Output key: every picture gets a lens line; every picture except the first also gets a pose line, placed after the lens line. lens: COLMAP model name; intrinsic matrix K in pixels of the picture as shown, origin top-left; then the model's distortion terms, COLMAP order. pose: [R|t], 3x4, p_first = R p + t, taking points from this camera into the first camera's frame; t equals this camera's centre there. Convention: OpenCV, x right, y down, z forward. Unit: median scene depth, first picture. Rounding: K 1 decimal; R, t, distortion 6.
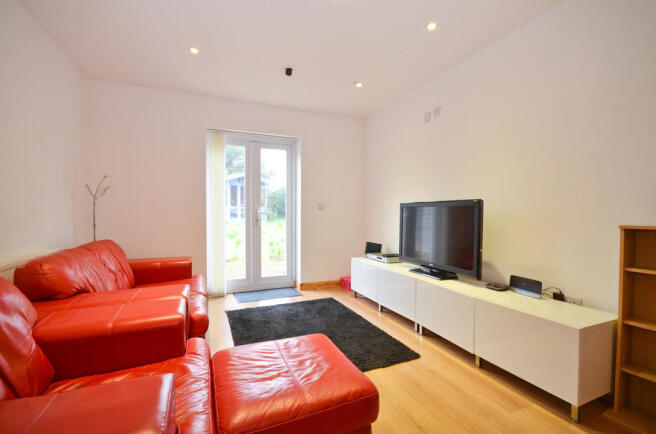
lens RADIAL K [[297.0, 0, 332.6], [0, 297.0, 219.5], [0, 0, 1]] dist [-0.001053, 0.000086]
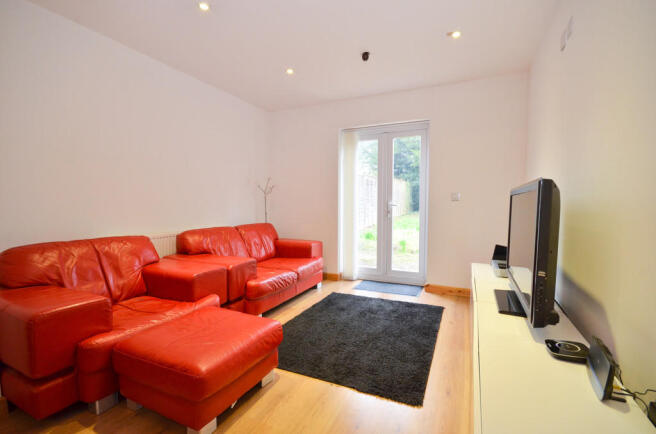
lens RADIAL K [[297.0, 0, 332.6], [0, 297.0, 219.5], [0, 0, 1]] dist [-0.001053, 0.000086]
pose [[0.651783, 0.035399, -0.757579, 0.467653], [-0.016303, 0.999333, 0.032670, -0.002440], [0.758231, -0.008943, 0.651925, 0.261771]]
